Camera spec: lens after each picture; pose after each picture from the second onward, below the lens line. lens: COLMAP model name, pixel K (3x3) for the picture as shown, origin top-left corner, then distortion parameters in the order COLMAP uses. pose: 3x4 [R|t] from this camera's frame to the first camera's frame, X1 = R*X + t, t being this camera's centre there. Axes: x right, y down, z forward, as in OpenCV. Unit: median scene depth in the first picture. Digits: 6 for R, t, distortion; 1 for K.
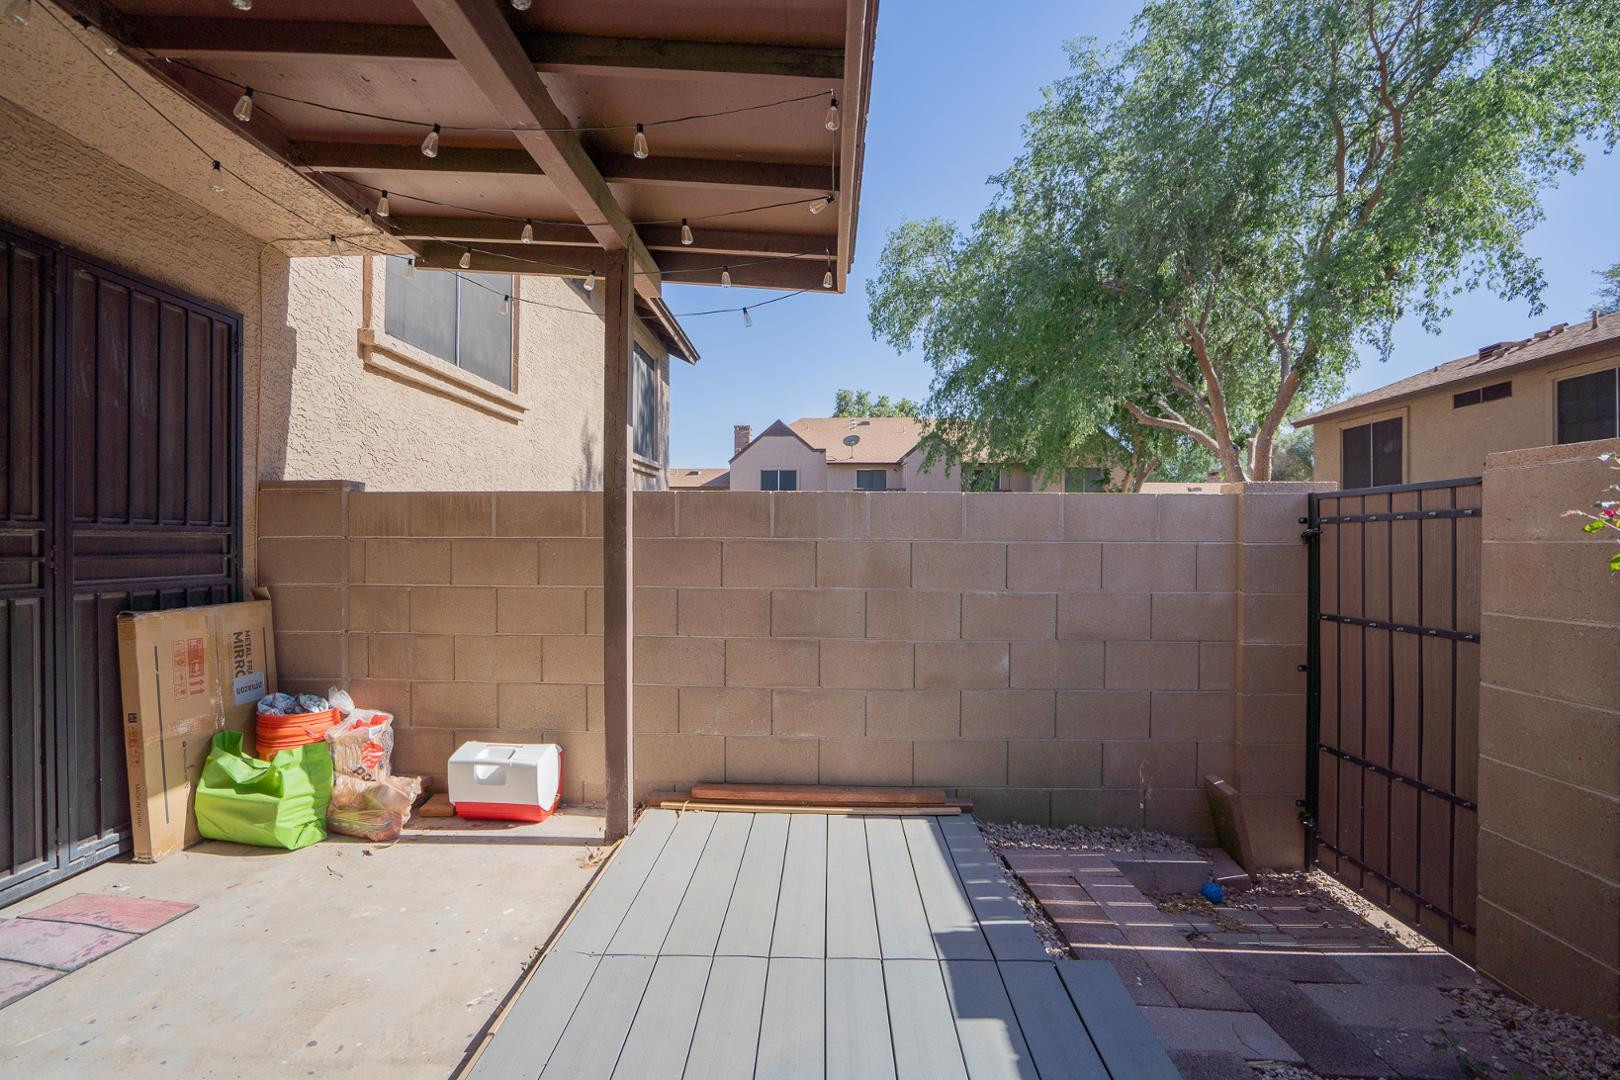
lens RADIAL K [[751.4, 0, 805.4], [0, 751.4, 543.0], [0, 0, 1]] dist [-0.053950, 0.018443]
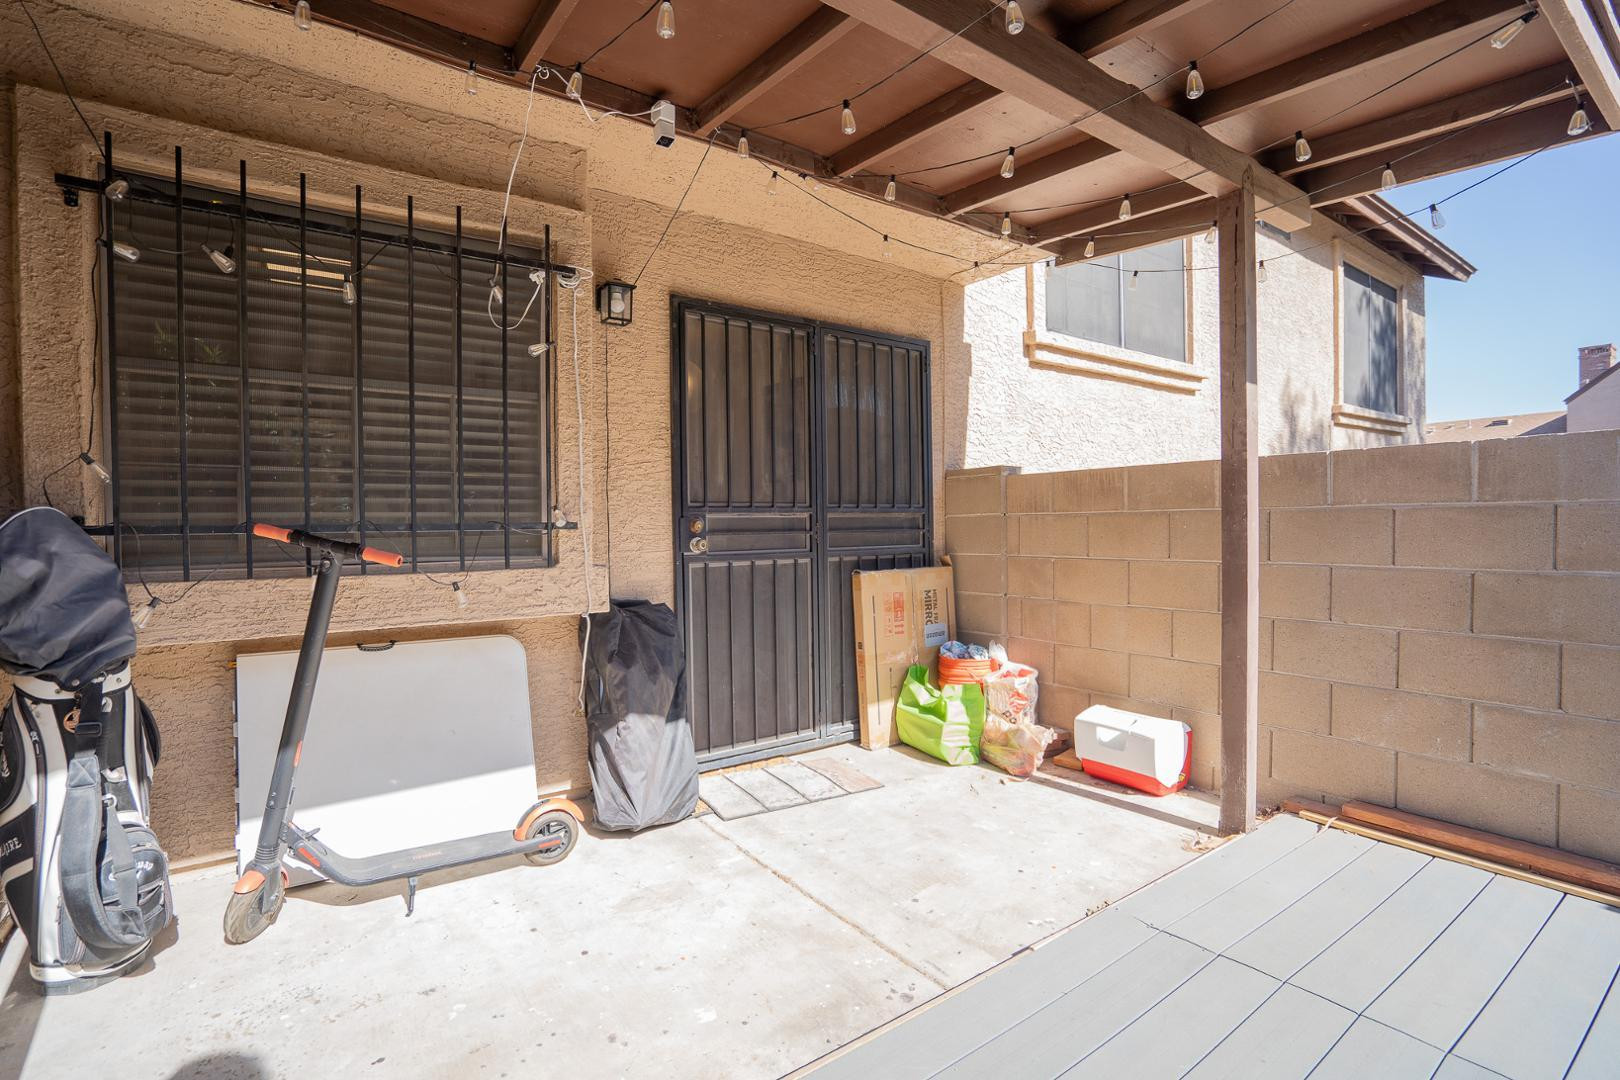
lens RADIAL K [[766.6, 0, 807.1], [0, 766.6, 534.5], [0, 0, 1]] dist [-0.035510, 0.009394]
pose [[0.607652, -0.003668, -0.794195, 0.159689], [0.015395, 0.999856, 0.007161, 0.011108], [0.794054, -0.016578, 0.607621, 0.014463]]
